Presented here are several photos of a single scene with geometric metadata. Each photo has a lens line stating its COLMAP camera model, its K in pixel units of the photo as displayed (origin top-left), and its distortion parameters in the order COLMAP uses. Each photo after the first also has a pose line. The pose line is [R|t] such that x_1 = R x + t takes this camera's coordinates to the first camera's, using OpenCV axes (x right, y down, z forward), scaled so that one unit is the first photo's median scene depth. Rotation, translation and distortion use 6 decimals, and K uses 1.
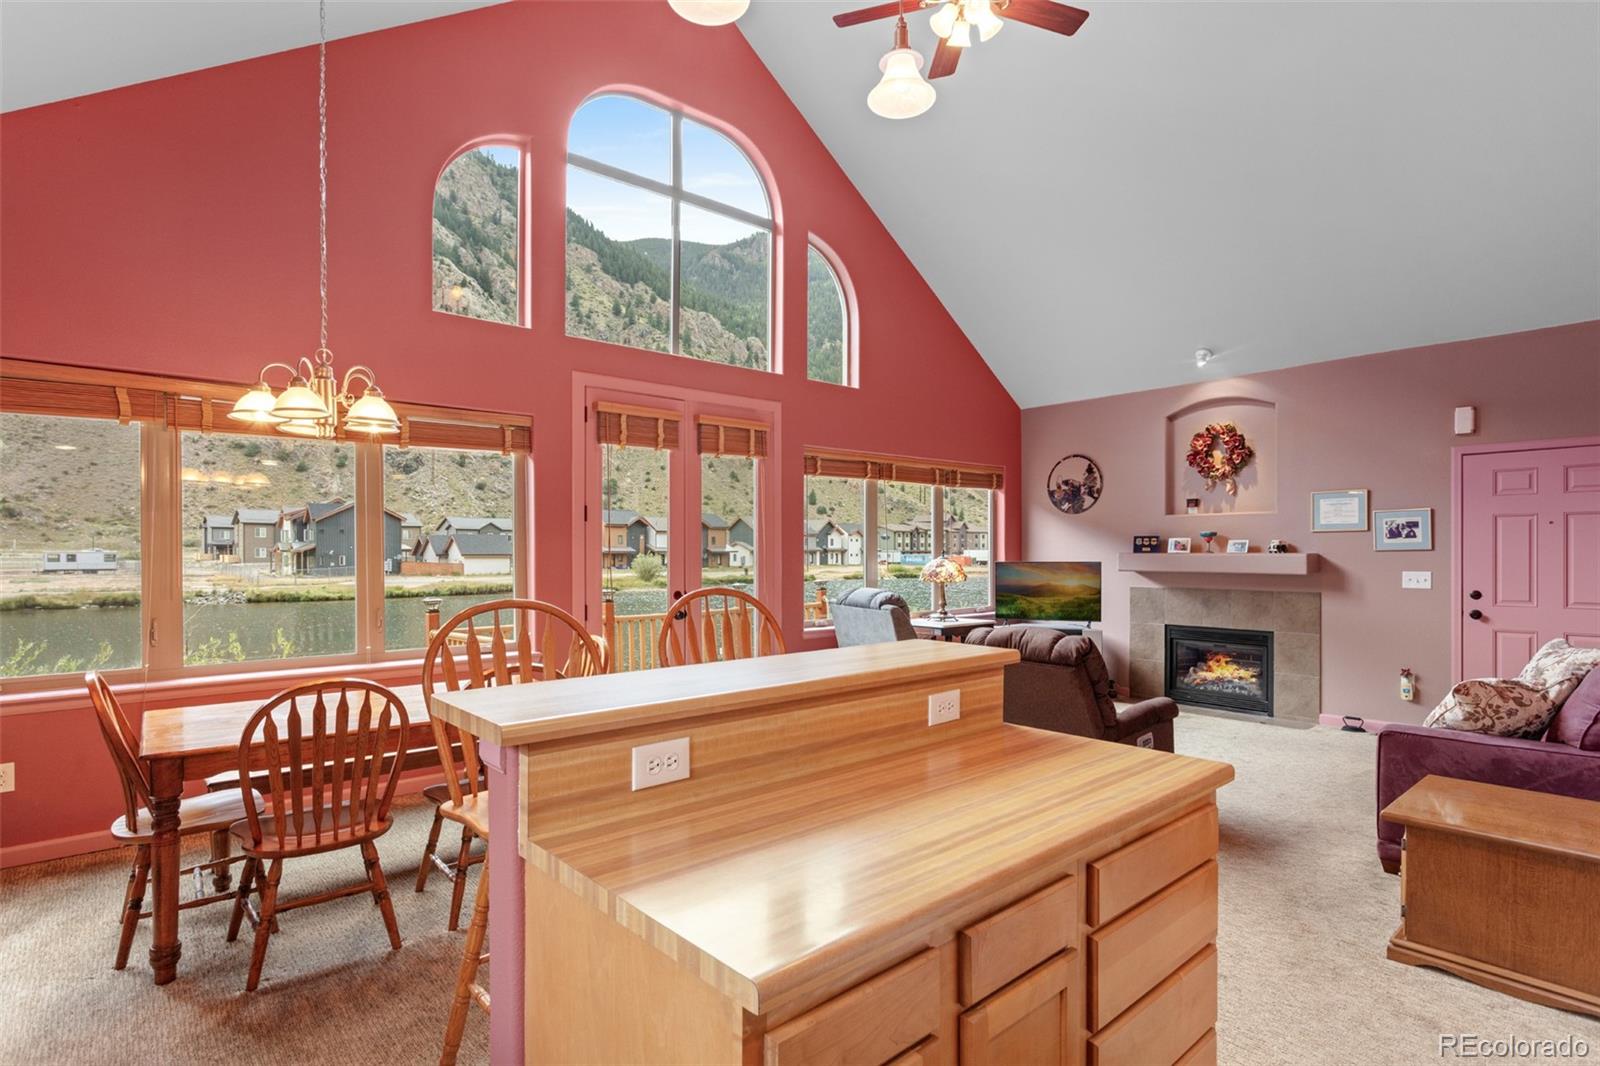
lens RADIAL K [[802.4, 0, 800.8], [0, 802.4, 554.1], [0, 0, 1]] dist [-0.001557, 0.002775]
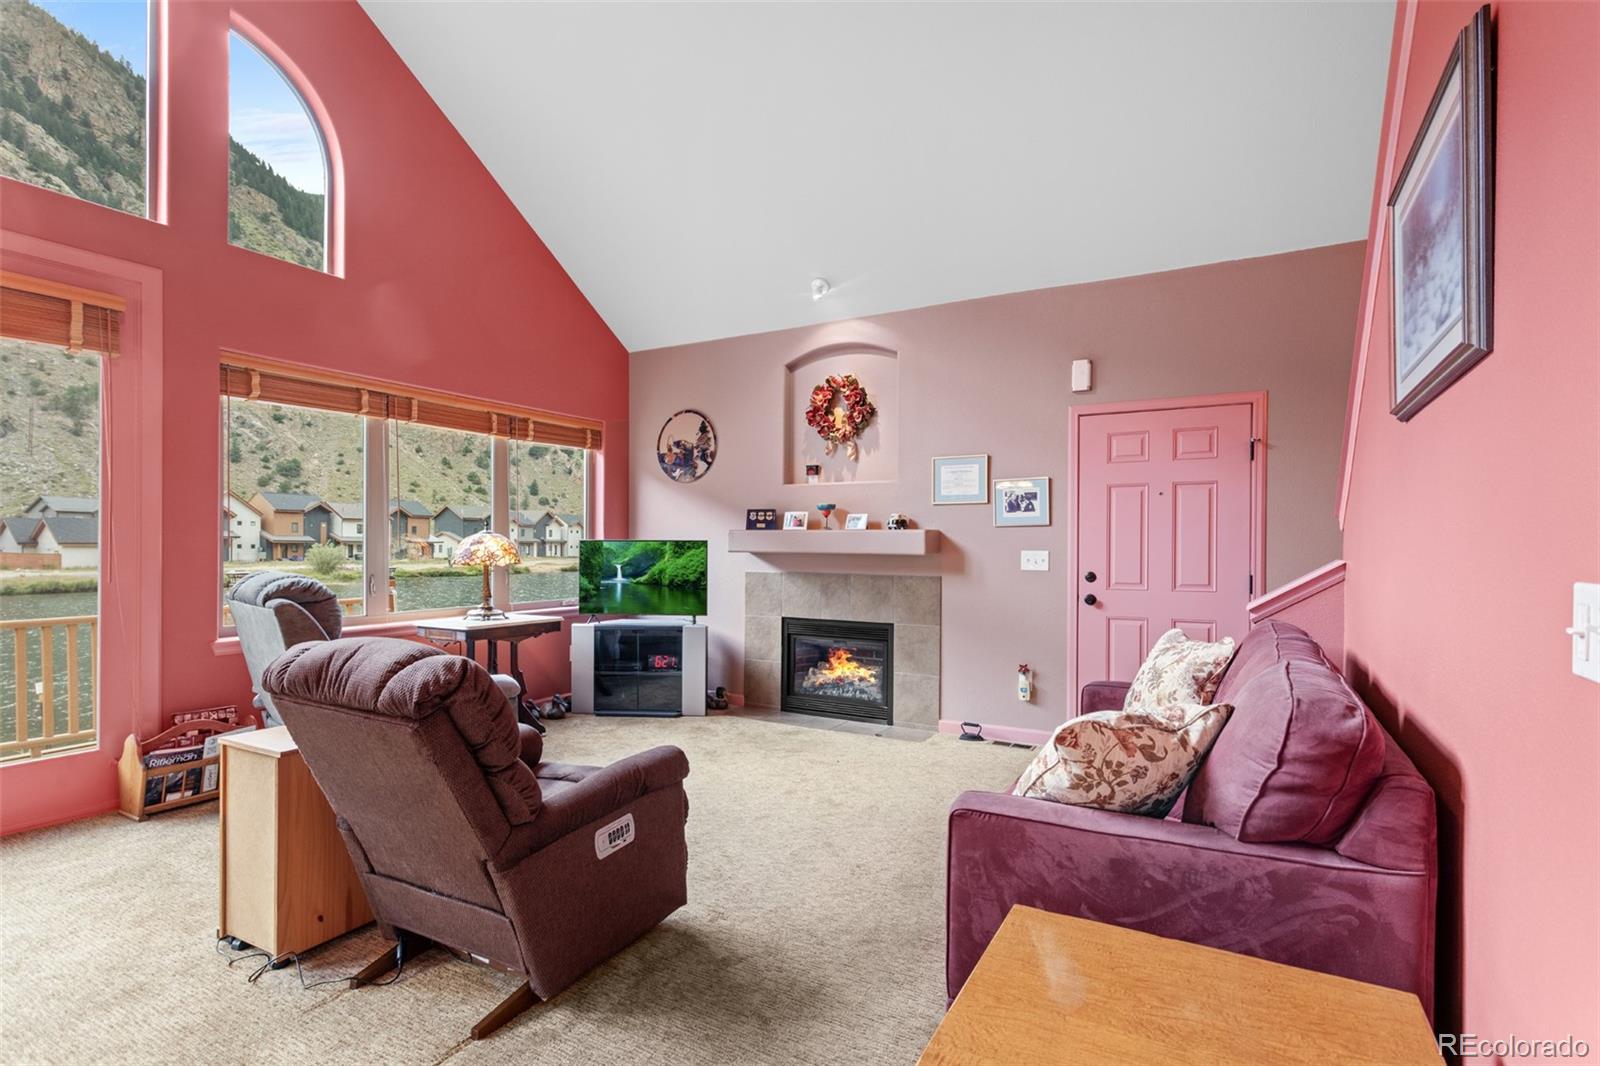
lens RADIAL K [[776.3, 0, 798.0], [0, 776.3, 546.9], [0, 0, 1]] dist [0.003150, 0.007633]
pose [[0.943622, 0.006538, 0.330961, 0.204161], [-0.006397, 0.999978, -0.001515, 0.016682], [-0.330963, -0.000687, 0.943643, 0.241329]]
